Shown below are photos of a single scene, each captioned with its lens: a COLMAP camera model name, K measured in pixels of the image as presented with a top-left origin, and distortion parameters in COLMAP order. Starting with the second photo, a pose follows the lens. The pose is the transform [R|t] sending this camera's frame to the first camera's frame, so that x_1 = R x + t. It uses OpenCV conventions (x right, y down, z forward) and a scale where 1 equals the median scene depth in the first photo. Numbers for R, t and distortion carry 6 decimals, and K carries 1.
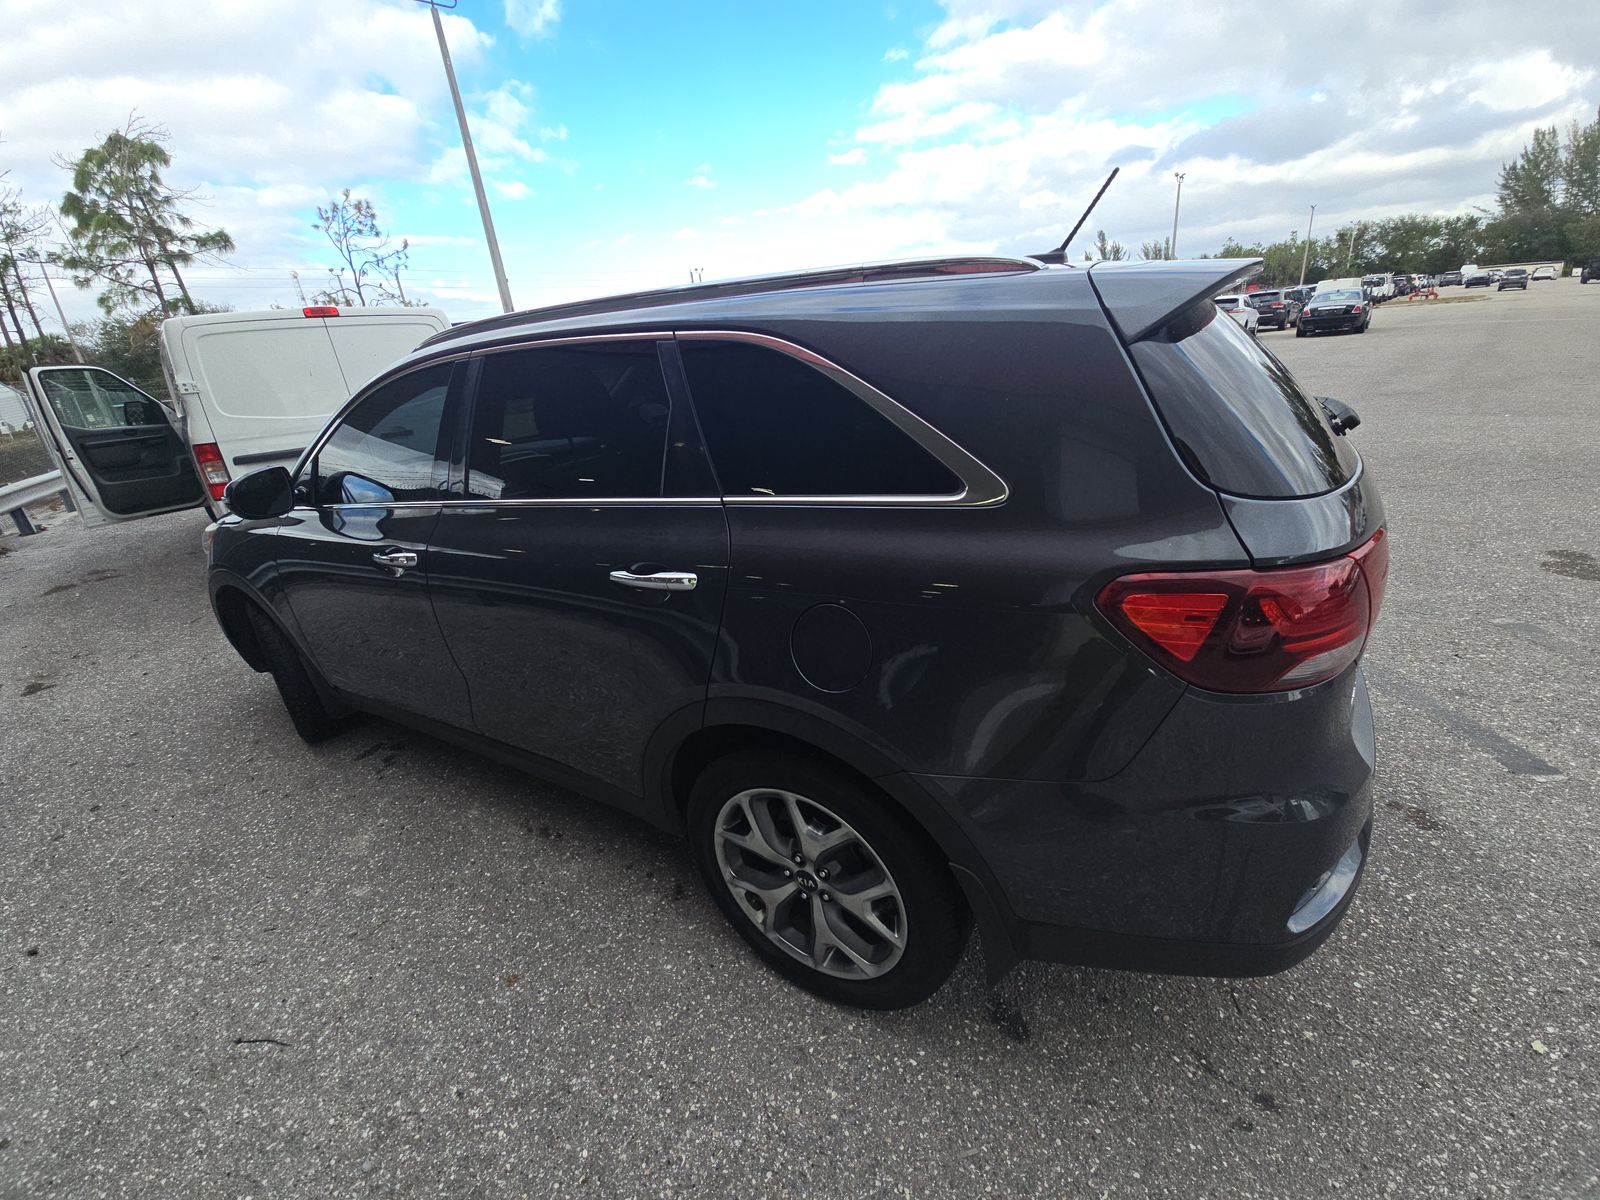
lens RADIAL K [[656.8, 0, 798.0], [0, 656.8, 598.0], [0, 0, 1]] dist [-0.010789, -0.002025]
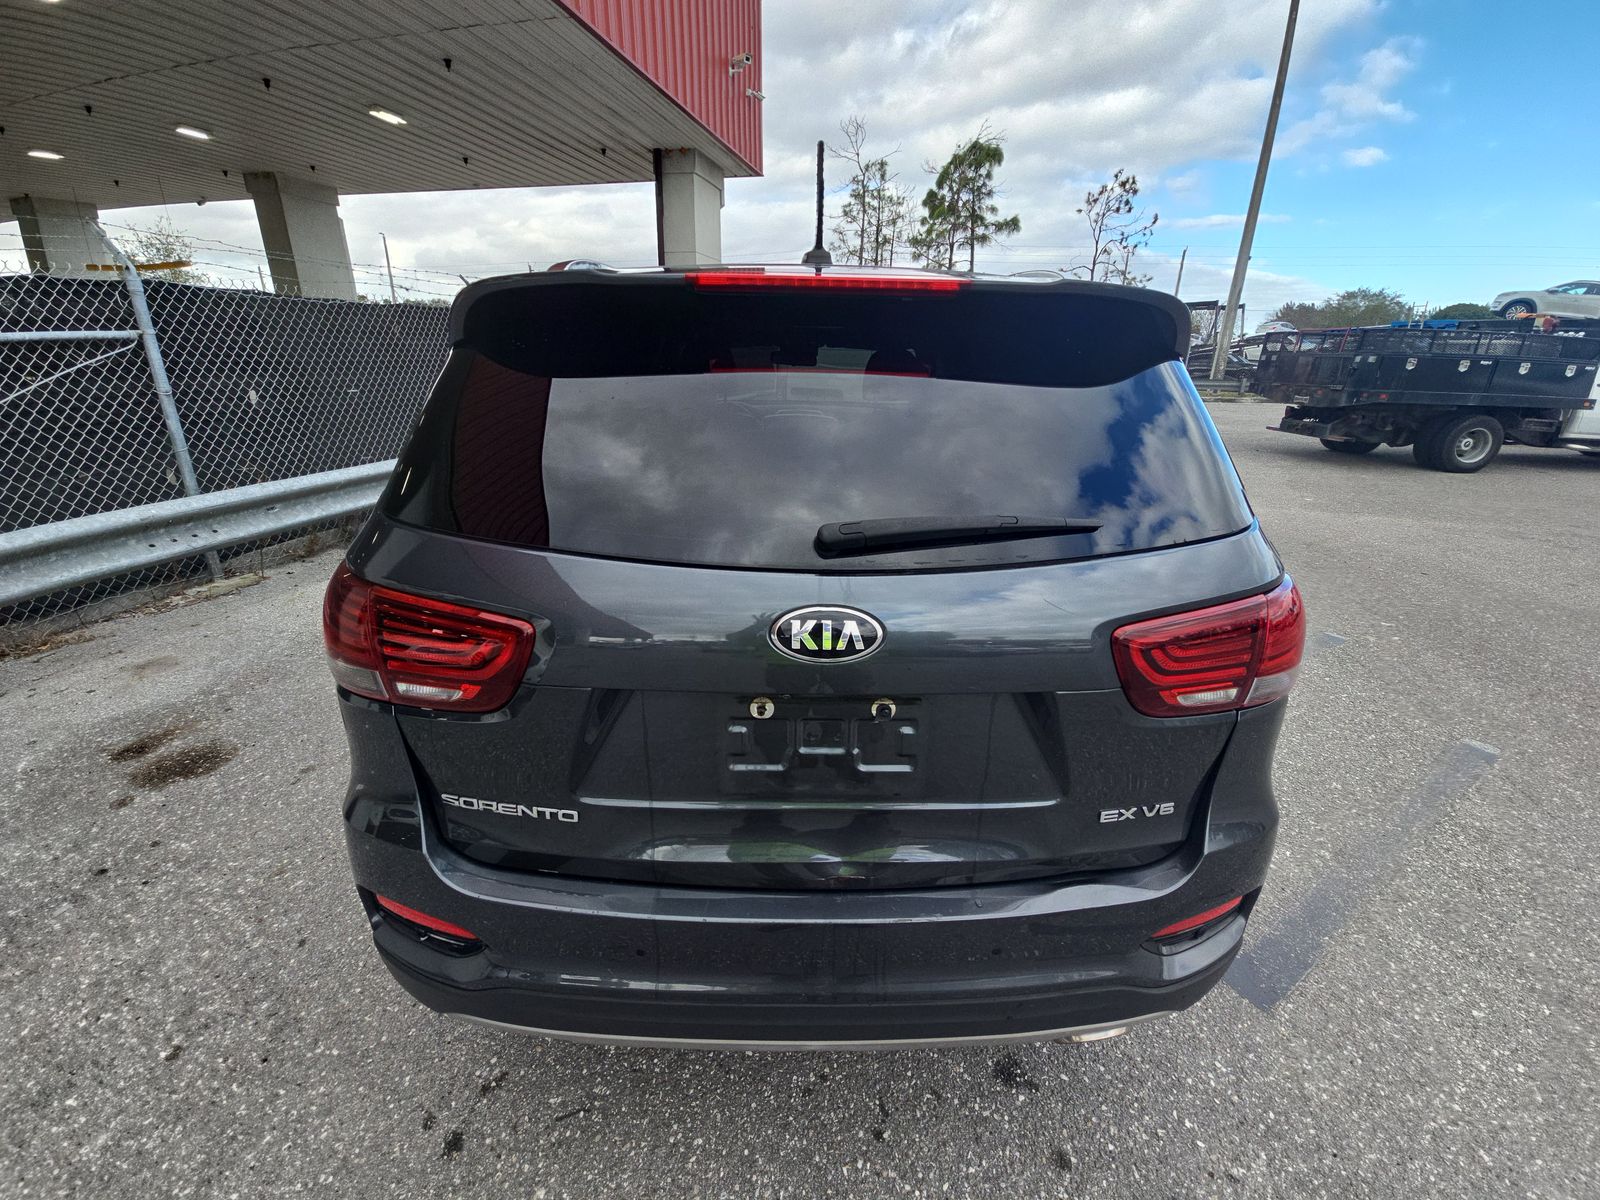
lens RADIAL K [[656.8, 0, 799.8], [0, 656.8, 608.4], [0, 0, 1]] dist [-0.010789, -0.002025]
pose [[0.527529, 0.414565, -0.741518, 0.115547], [-0.390505, 0.893502, 0.221723, -0.029607], [0.754466, 0.172601, 0.633238, 0.053134]]
